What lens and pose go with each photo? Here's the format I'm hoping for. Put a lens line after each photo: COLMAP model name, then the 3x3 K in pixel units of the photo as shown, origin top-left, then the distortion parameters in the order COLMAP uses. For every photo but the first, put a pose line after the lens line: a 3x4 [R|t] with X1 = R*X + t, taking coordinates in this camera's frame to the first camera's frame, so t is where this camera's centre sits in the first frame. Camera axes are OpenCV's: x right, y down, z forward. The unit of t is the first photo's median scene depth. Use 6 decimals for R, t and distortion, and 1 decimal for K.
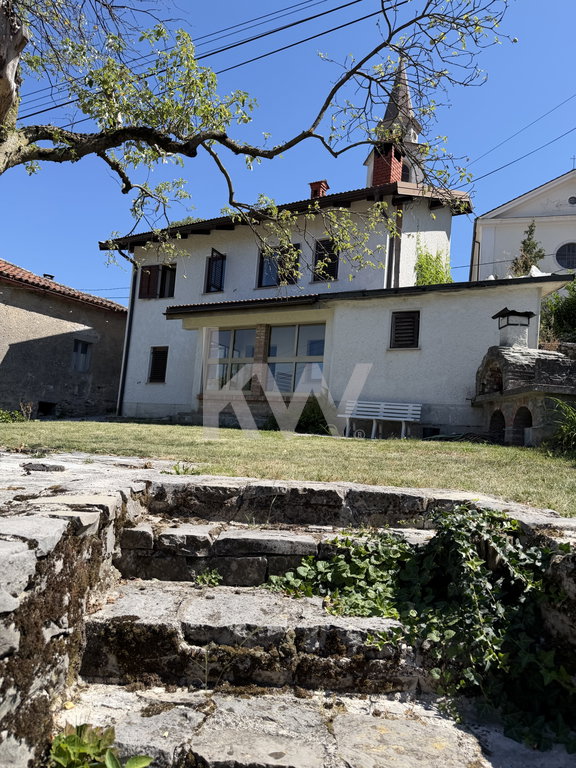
lens RADIAL K [[529.8, 0, 288.0], [0, 529.8, 384.0], [0, 0, 1]] dist [0.062037, -0.076321]
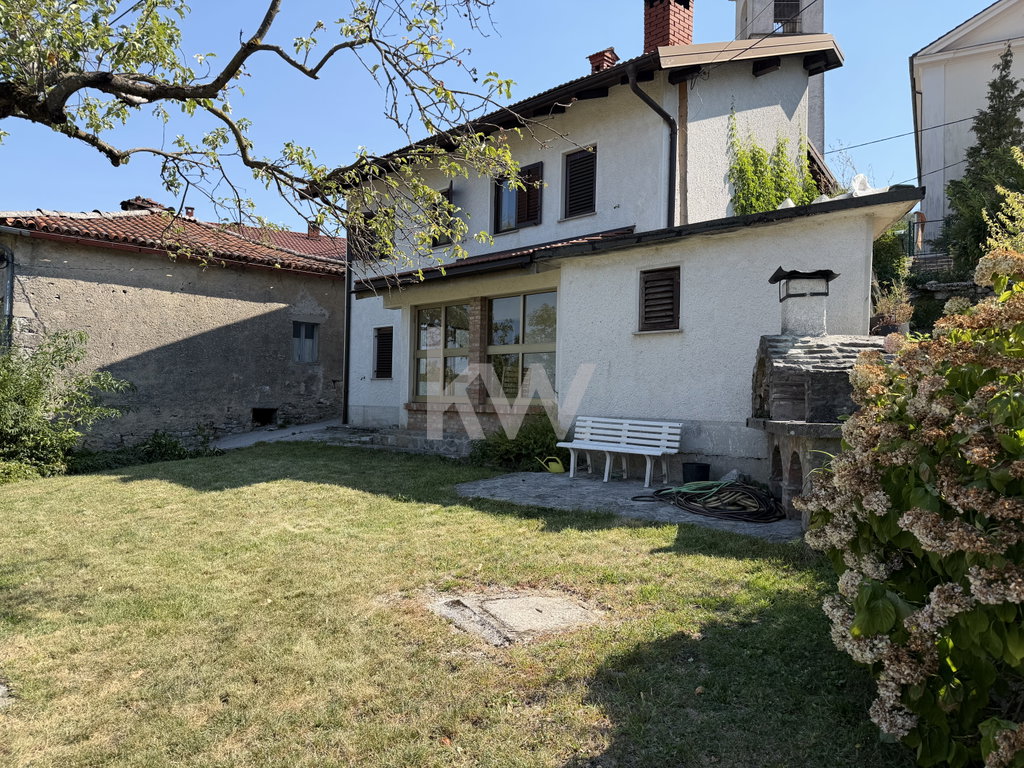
lens RADIAL K [[706.4, 0, 516.6], [0, 706.4, 383.2], [0, 0, 1]] dist [0.062037, -0.076321]
pose [[0.972263, -0.063561, -0.225086, 0.181903], [0.081029, 0.994305, 0.069230, -0.058109], [0.219404, -0.085548, 0.971876, 0.119912]]
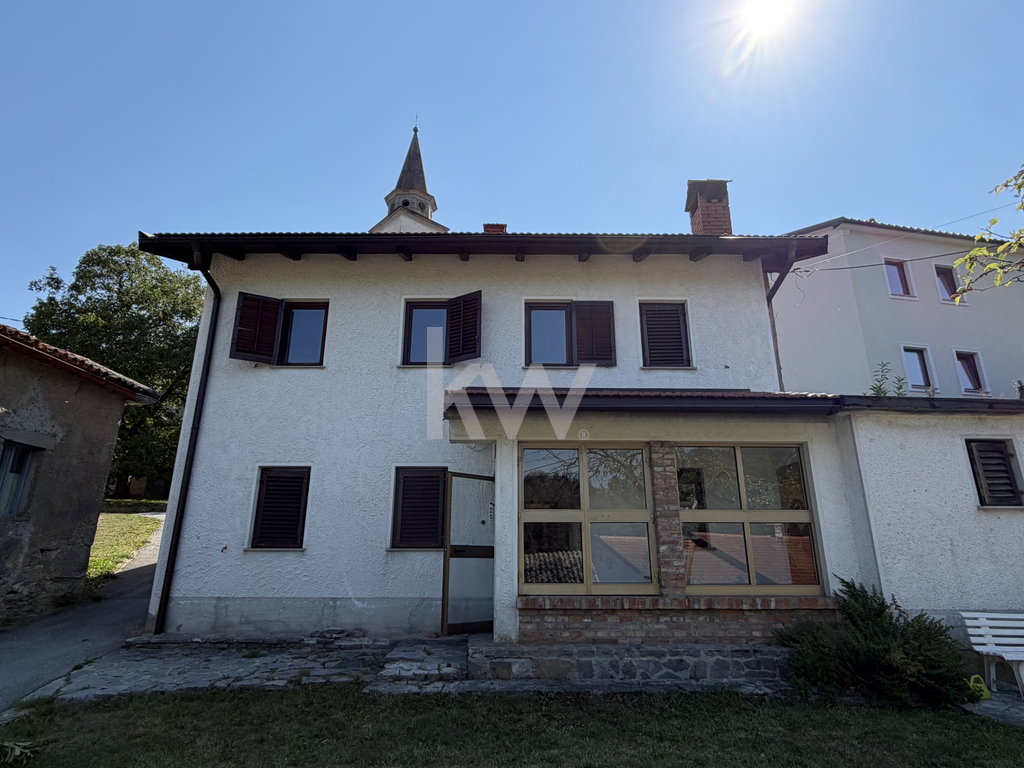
lens RADIAL K [[566.0, 0, 514.5], [0, 566.0, 380.7], [0, 0, 1]] dist [-0.000561, 0.000216]
pose [[0.845833, 0.087621, 0.526202, -0.421273], [0.003682, 0.985436, -0.170008, -0.074408], [-0.533434, 0.145736, 0.833192, 0.577431]]
